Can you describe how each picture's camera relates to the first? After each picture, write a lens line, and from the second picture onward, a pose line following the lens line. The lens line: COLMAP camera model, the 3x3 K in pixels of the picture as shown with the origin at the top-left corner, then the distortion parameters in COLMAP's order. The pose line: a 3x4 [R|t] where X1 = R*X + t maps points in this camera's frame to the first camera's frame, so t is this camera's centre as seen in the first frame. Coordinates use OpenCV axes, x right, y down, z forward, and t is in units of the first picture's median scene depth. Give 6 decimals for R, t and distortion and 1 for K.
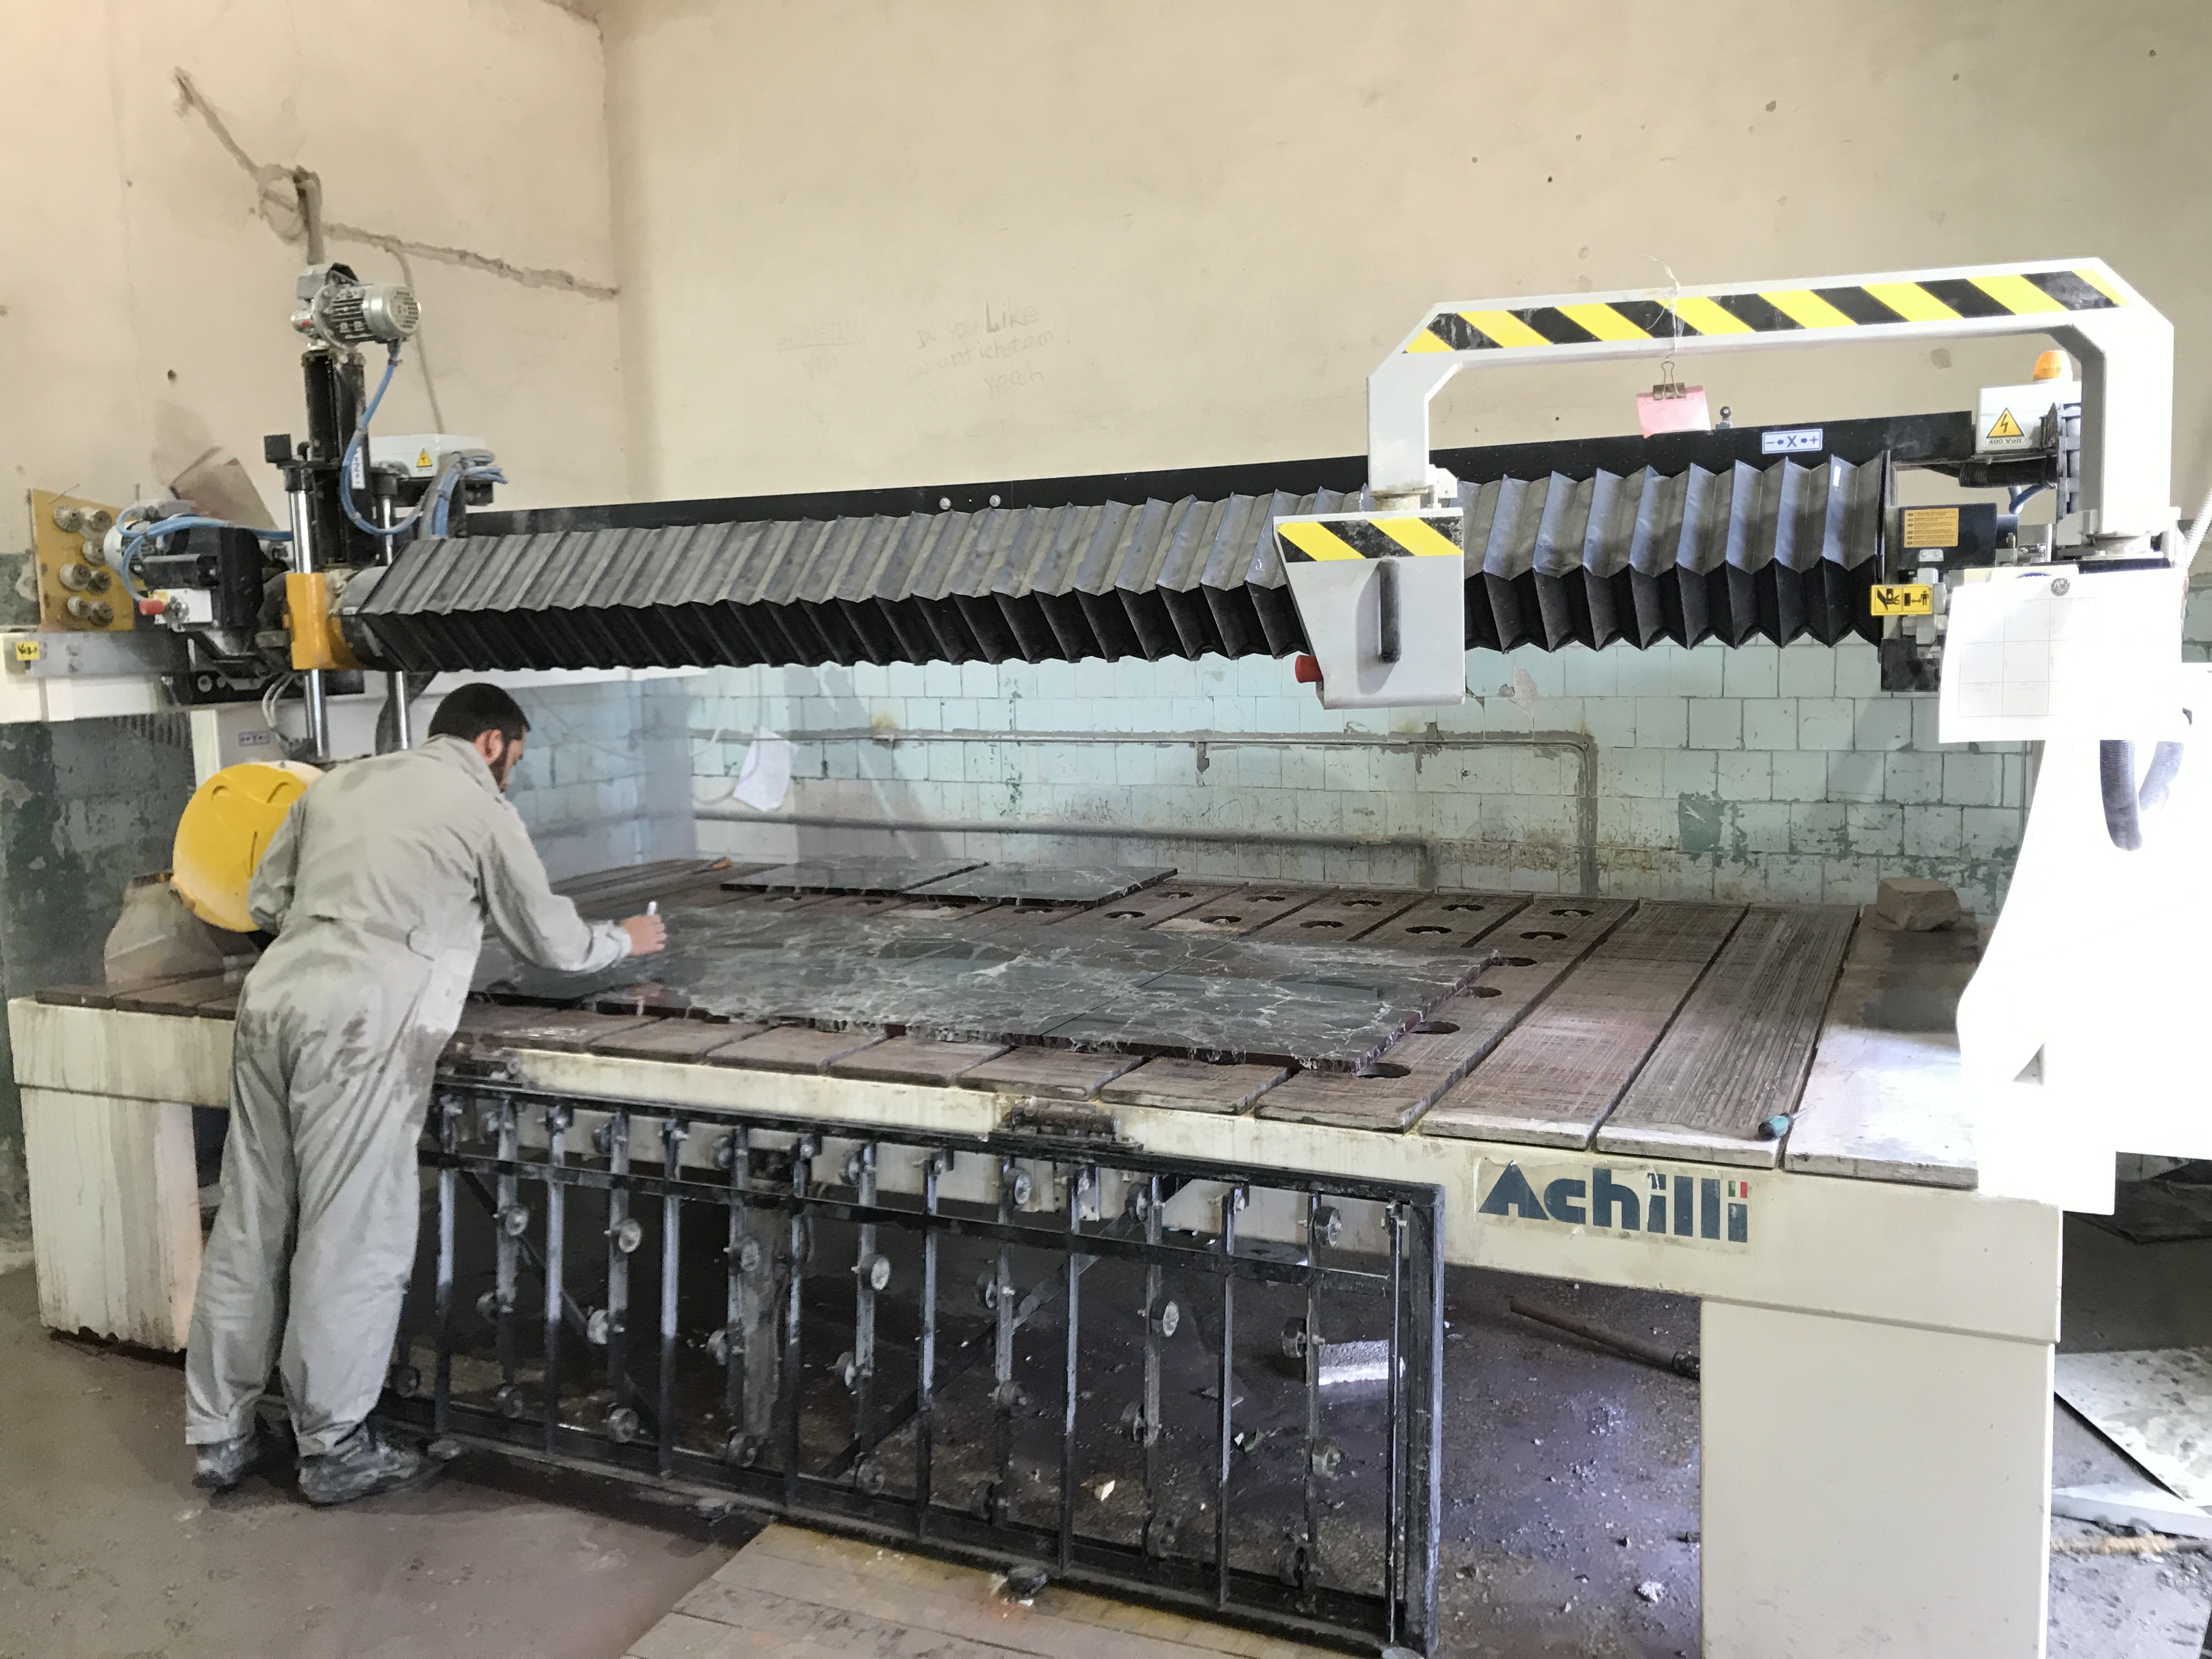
lens RADIAL K [[1820.1, 0, 1111.1], [0, 1820.1, 823.1], [0, 0, 1]] dist [0.012245, -0.003553]
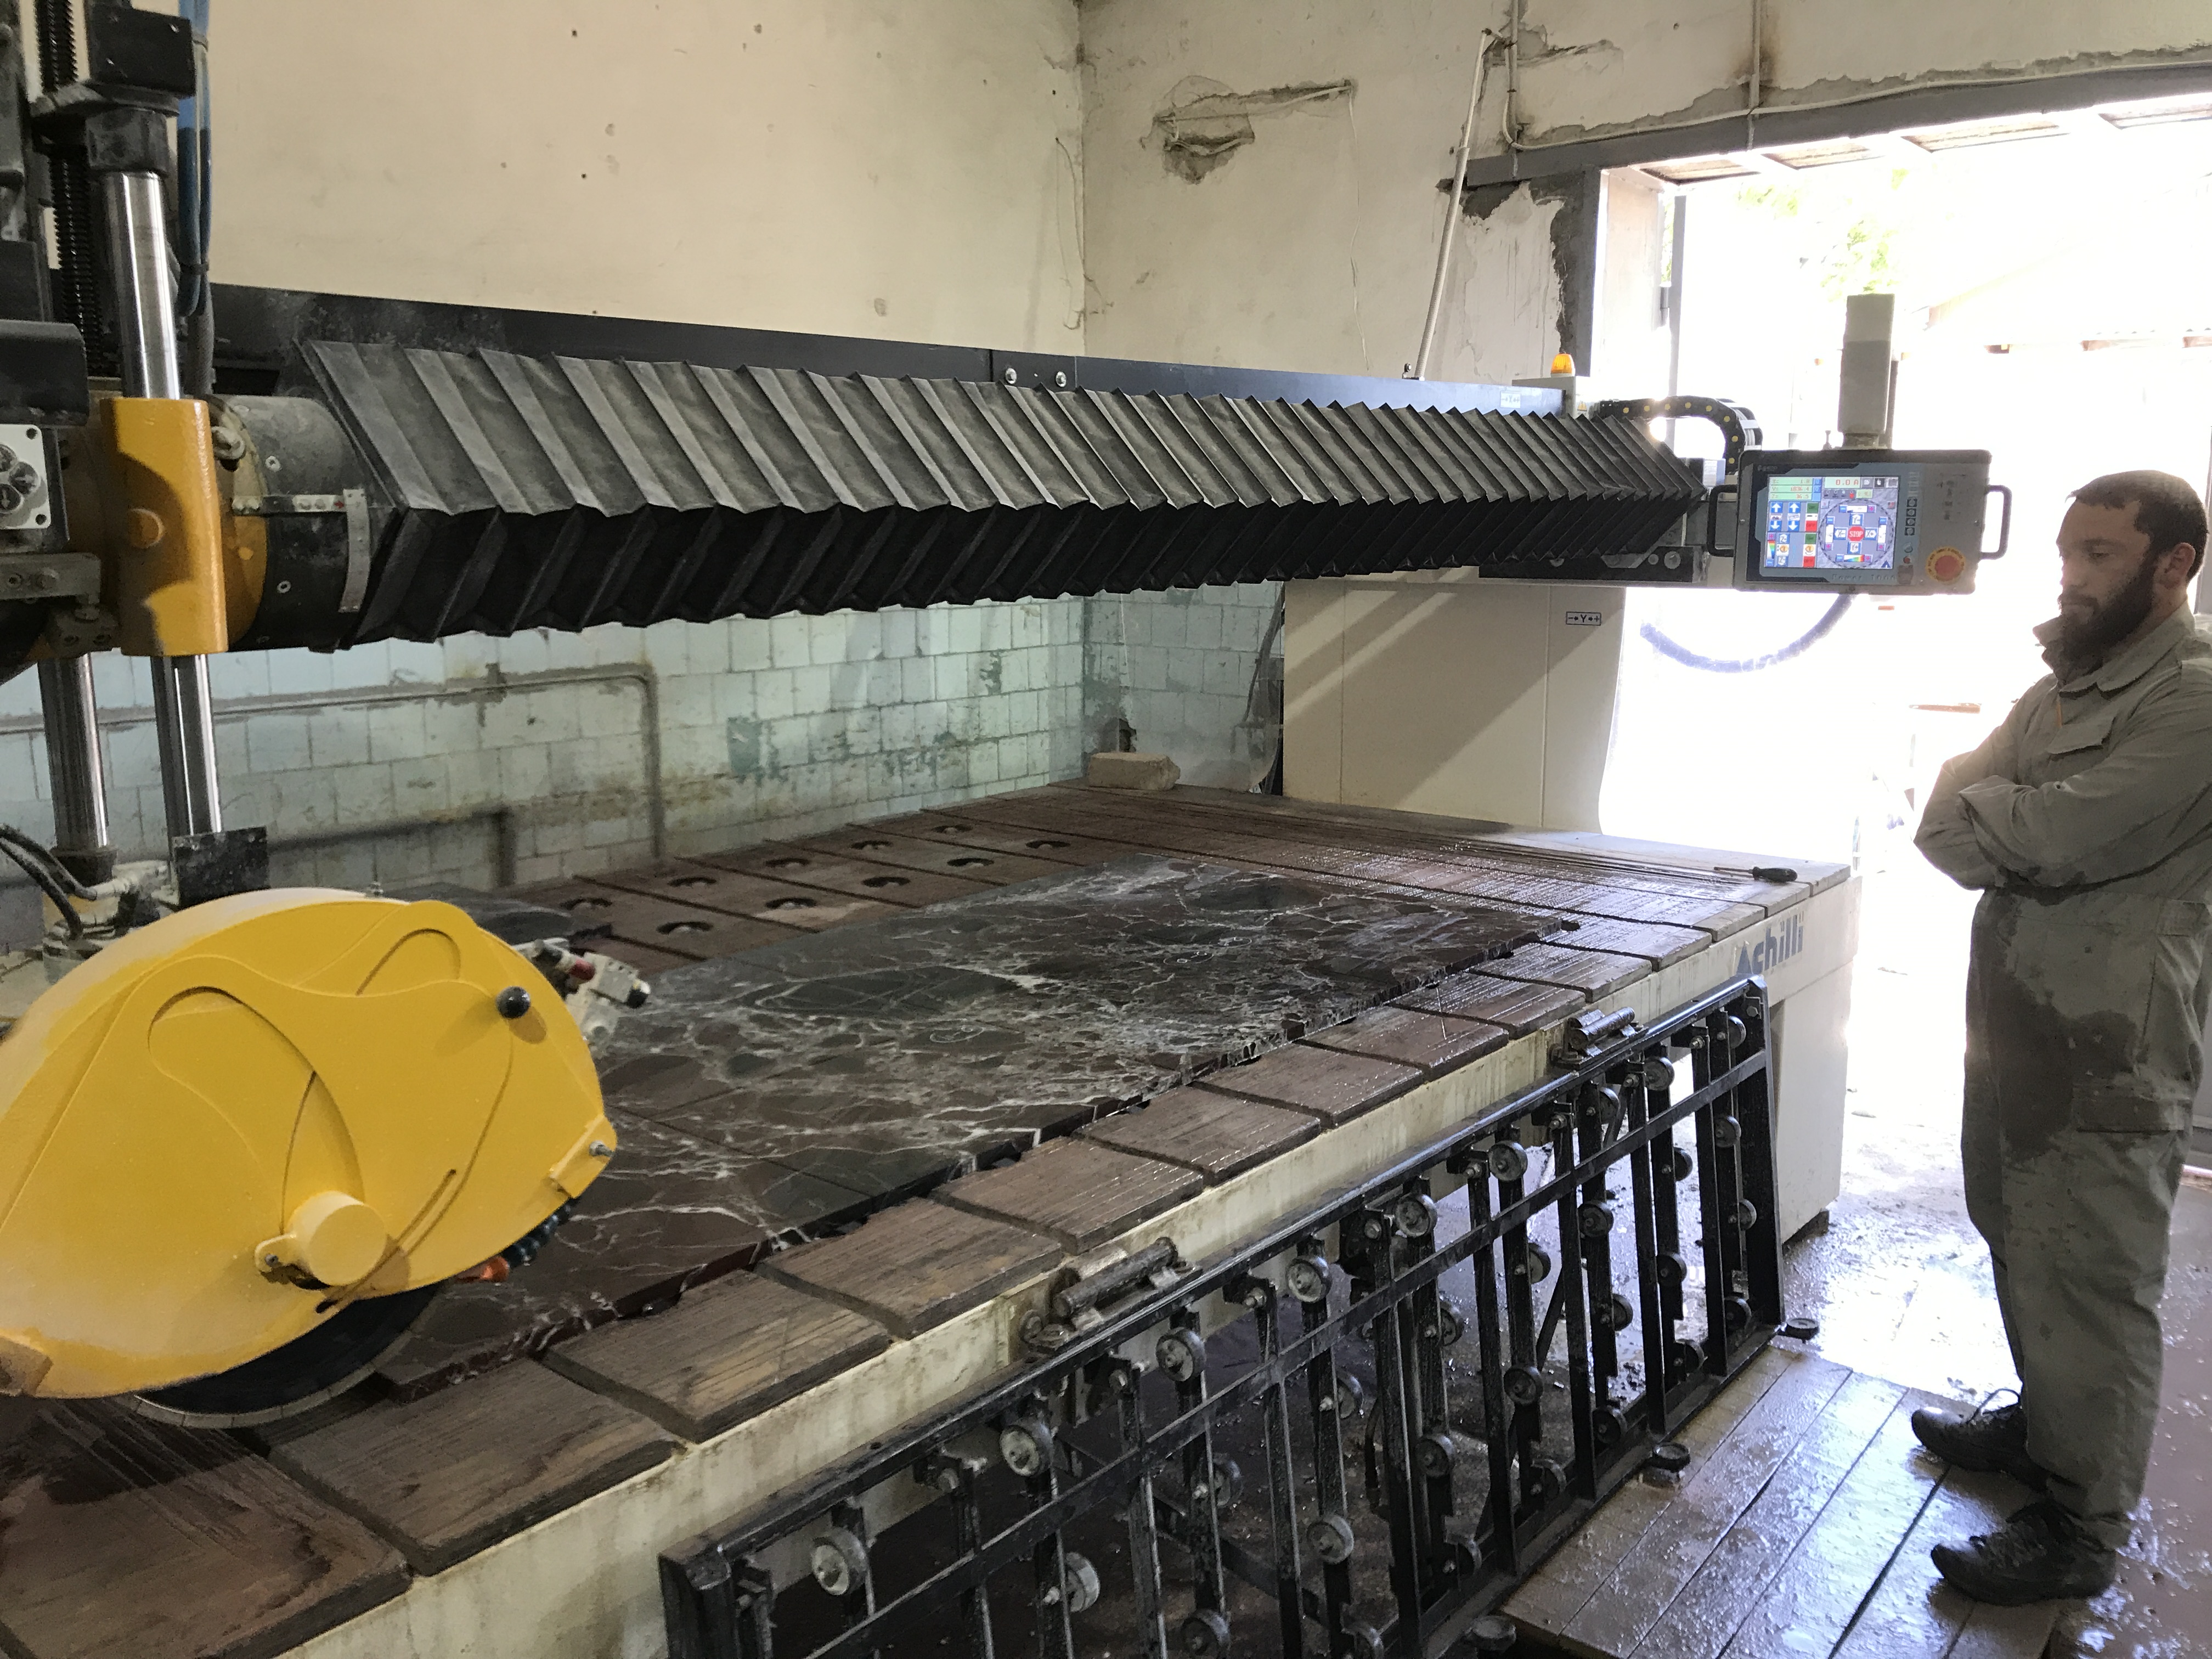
lens RADIAL K [[1820.1, 0, 1112.9], [0, 1820.1, 836.1], [0, 0, 1]] dist [0.012245, -0.003553]
pose [[0.236711, -0.150996, 0.959775, -0.593745], [0.104935, 0.986044, 0.129248, -0.058696], [-0.965897, 0.070119, 0.249253, 0.558062]]
